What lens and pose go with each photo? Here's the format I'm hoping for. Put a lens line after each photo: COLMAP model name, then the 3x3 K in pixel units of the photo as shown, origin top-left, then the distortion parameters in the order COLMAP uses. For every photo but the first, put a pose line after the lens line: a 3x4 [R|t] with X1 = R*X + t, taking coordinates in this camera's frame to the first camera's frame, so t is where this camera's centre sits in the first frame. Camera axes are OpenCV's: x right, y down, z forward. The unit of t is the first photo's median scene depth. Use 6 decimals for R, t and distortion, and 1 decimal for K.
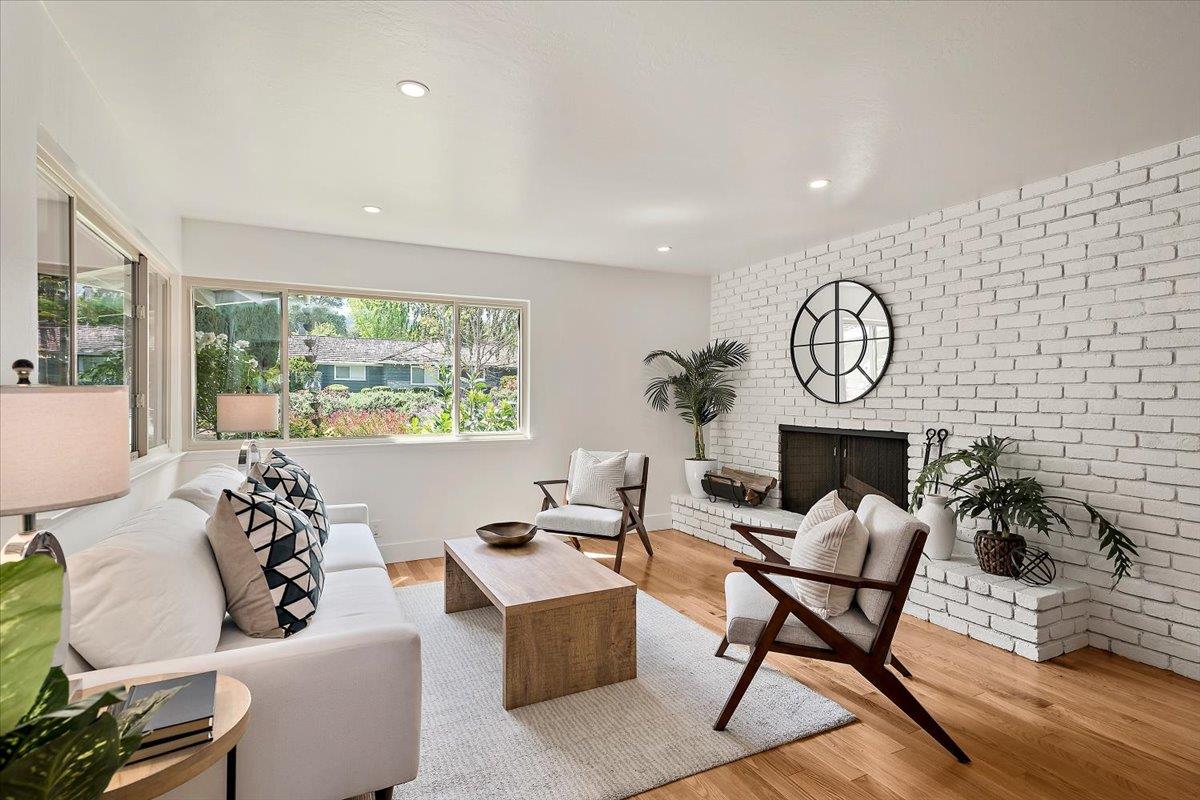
lens RADIAL K [[596.5, 0, 600.0], [0, 596.5, 400.0], [0, 0, 1]] dist [0.045184, -0.000098]
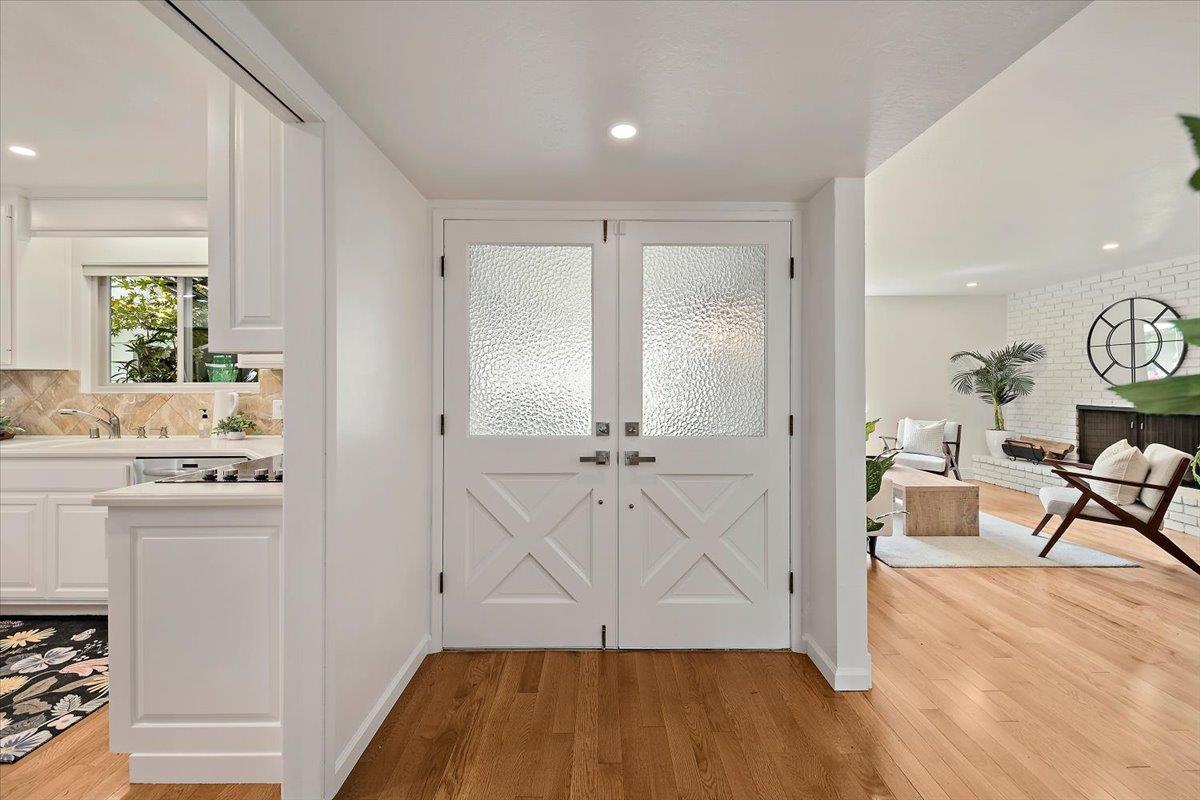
lens RADIAL K [[492.2, 0, 598.1], [0, 492.2, 383.4], [0, 0, 1]] dist [-0.000231, -0.000576]
pose [[0.891478, -0.006287, -0.453021, -0.167266], [0.001910, 0.999947, -0.010117, 0.002706], [0.453060, 0.008154, 0.891443, -0.499716]]
